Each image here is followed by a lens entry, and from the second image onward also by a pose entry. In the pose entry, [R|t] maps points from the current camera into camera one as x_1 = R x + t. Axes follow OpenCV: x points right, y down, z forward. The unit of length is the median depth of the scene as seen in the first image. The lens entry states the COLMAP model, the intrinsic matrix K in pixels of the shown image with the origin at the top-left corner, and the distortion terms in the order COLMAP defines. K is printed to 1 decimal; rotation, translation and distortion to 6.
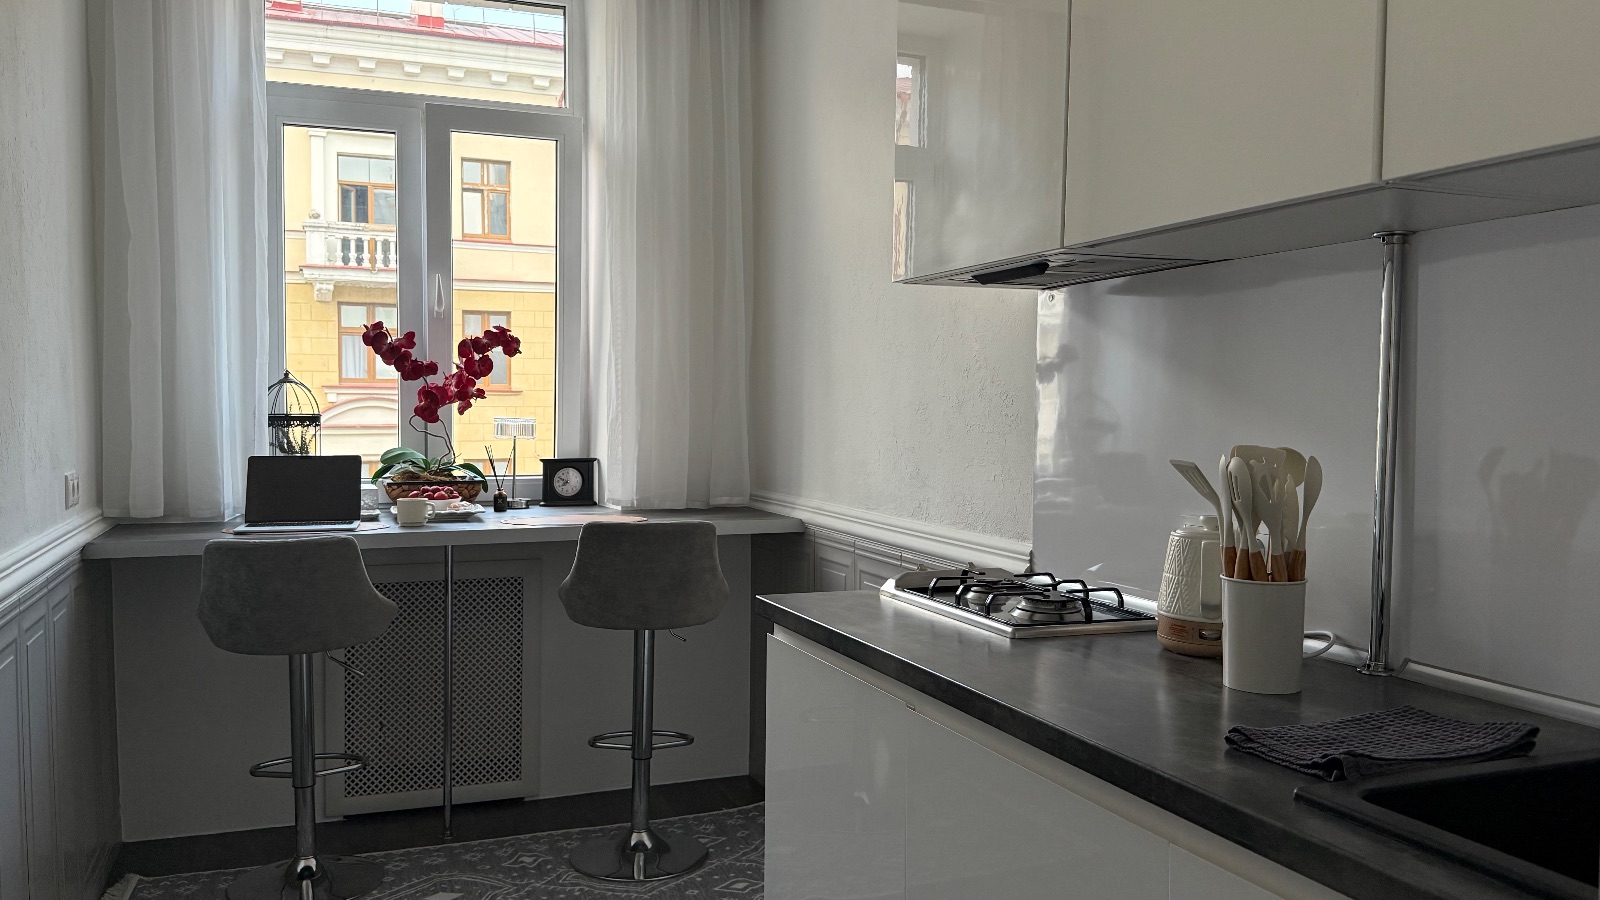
lens RADIAL K [[1258.1, 0, 802.0], [0, 1258.1, 450.9], [0, 0, 1]] dist [0.105585, -0.189013]
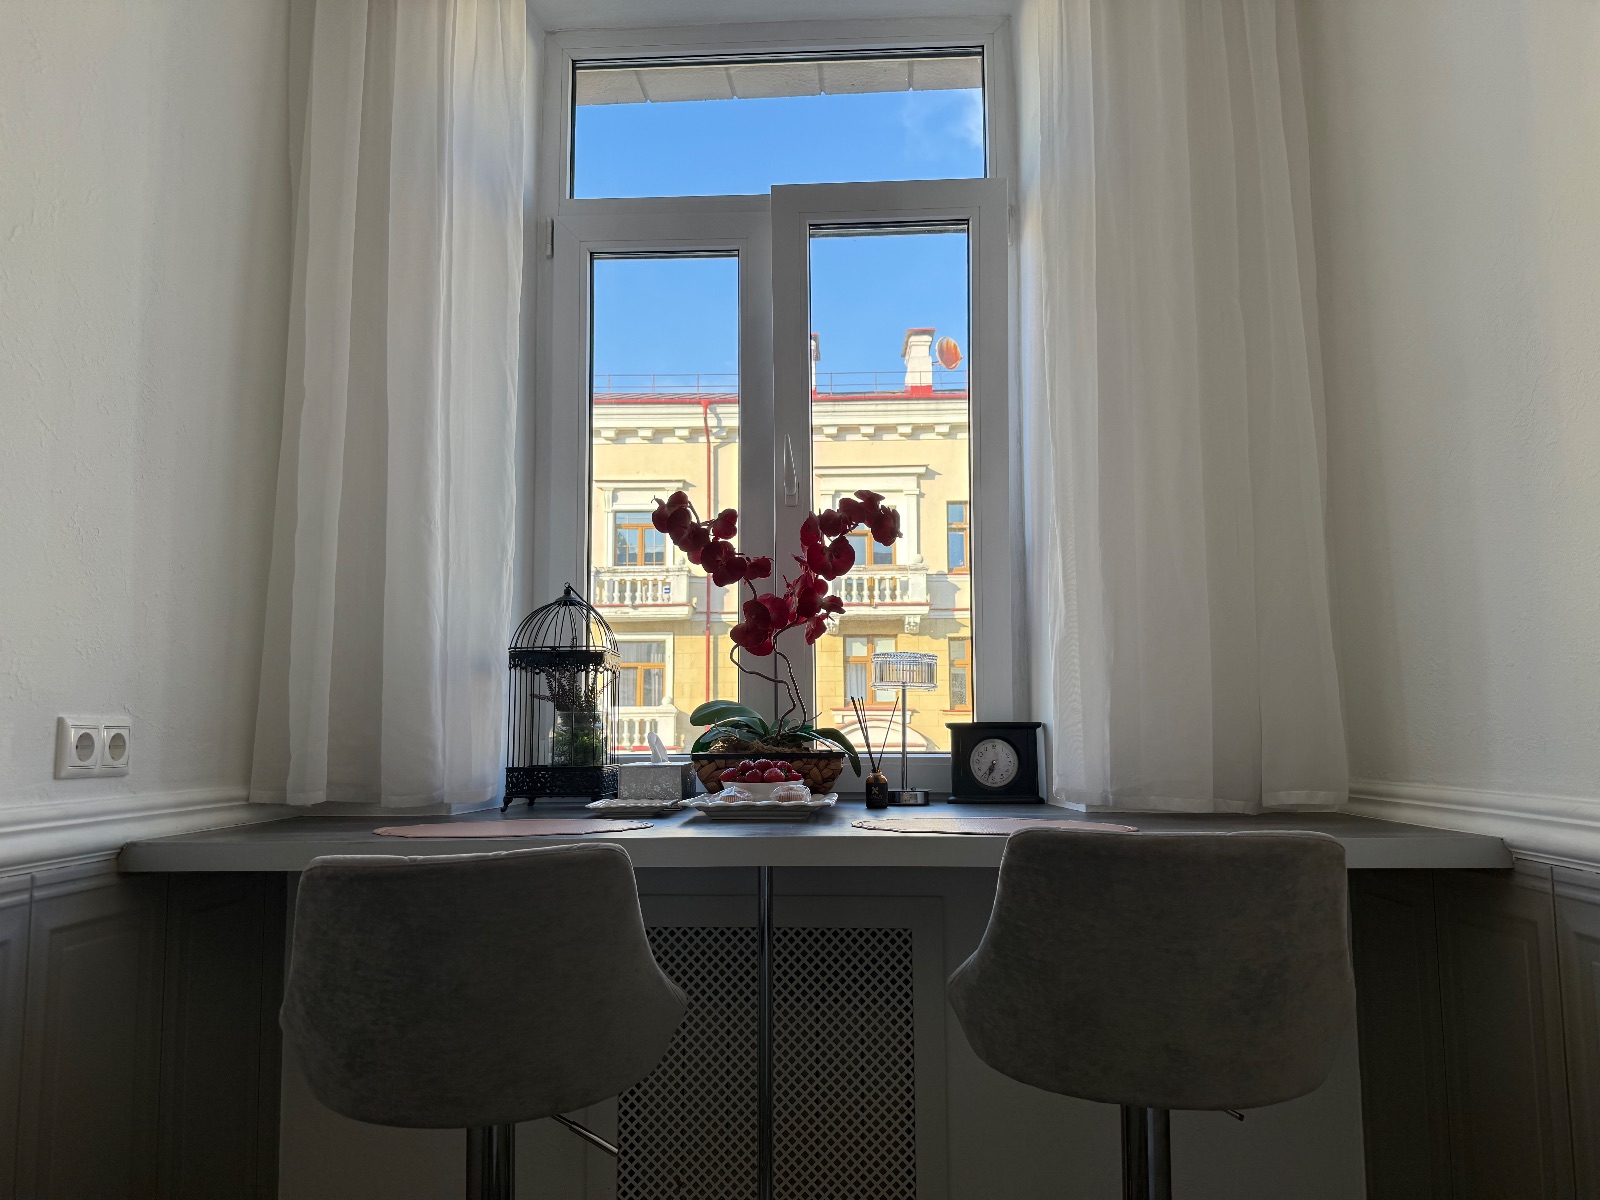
lens RADIAL K [[1159.9, 0, 781.2], [0, 1159.9, 592.6], [0, 0, 1]] dist [0.099525, -0.094988]
pose [[0.916014, -0.056749, -0.397113, -0.058268], [-0.006096, 0.987860, -0.155230, 0.033118], [0.401101, 0.144614, 0.904547, 0.479948]]
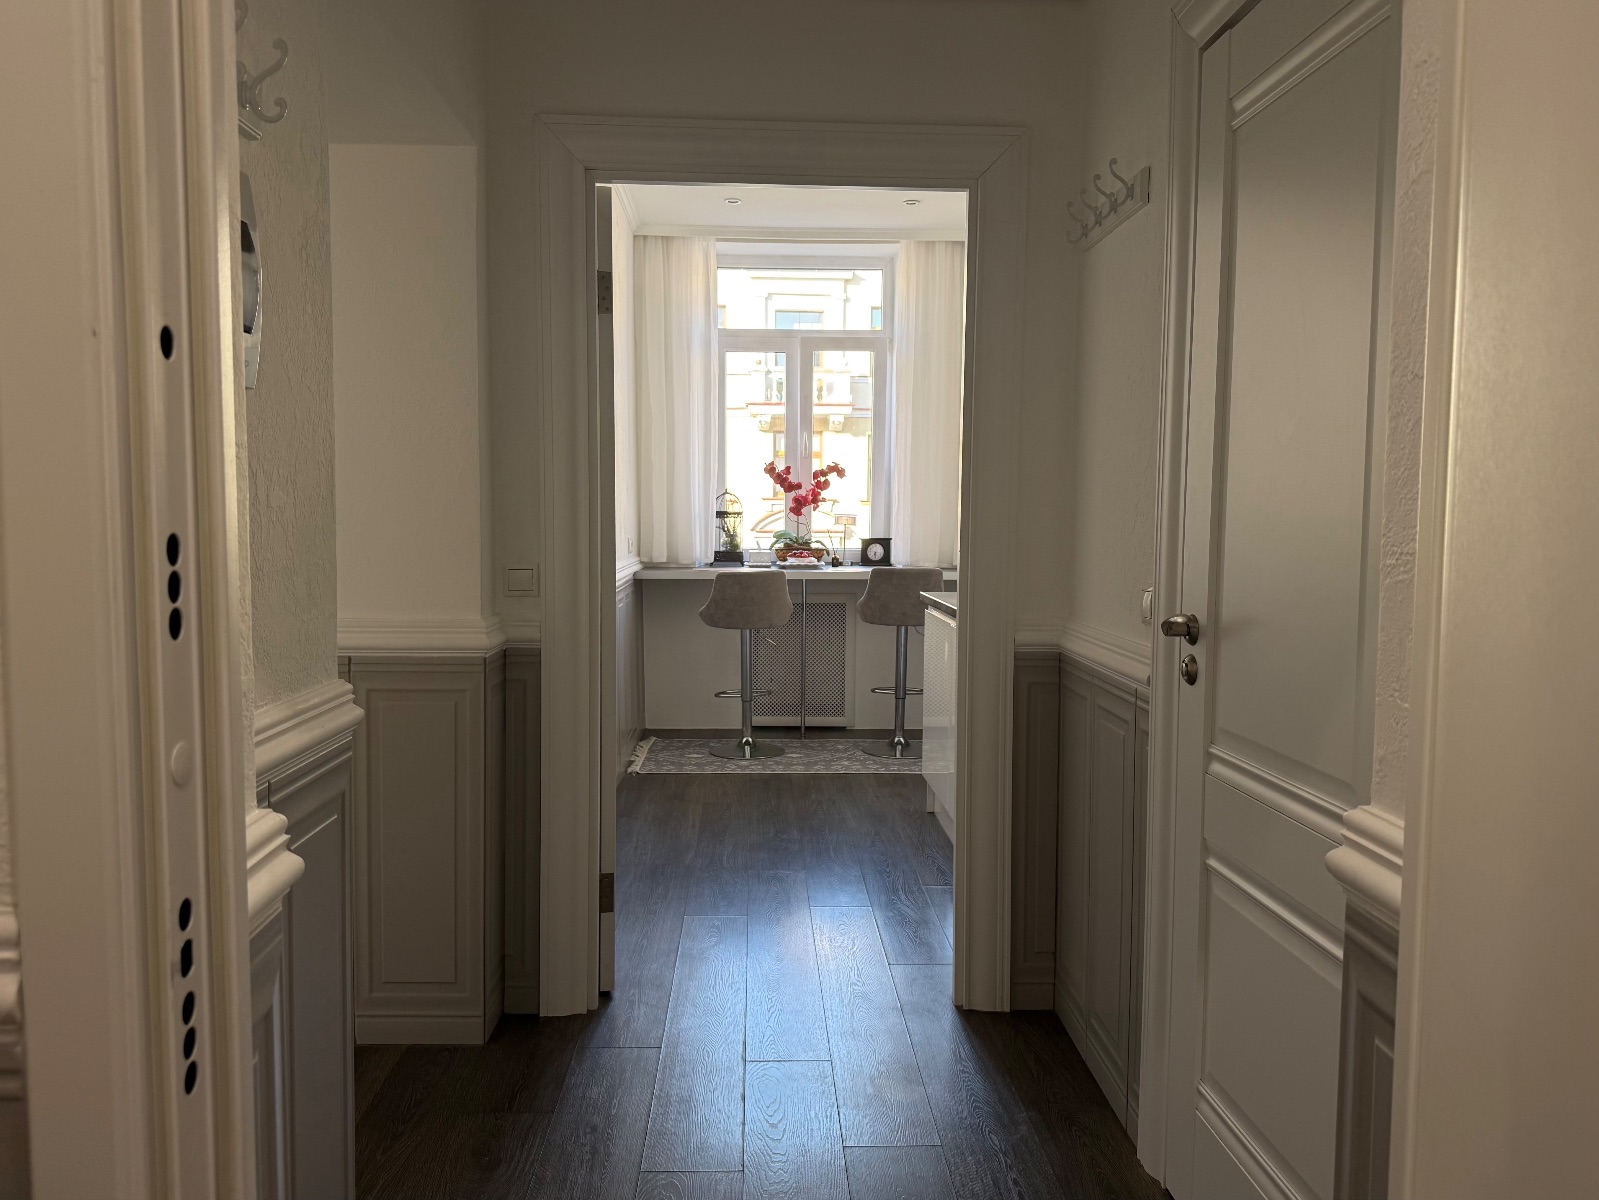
lens RADIAL K [[1159.2, 0, 780.7], [0, 1159.2, 592.6], [0, 0, 1]] dist [0.099525, -0.094988]
pose [[0.941359, 0.023030, -0.336620, 0.237548], [-0.013754, 0.999458, 0.029914, 0.036723], [0.337126, -0.023530, 0.941165, -0.554780]]
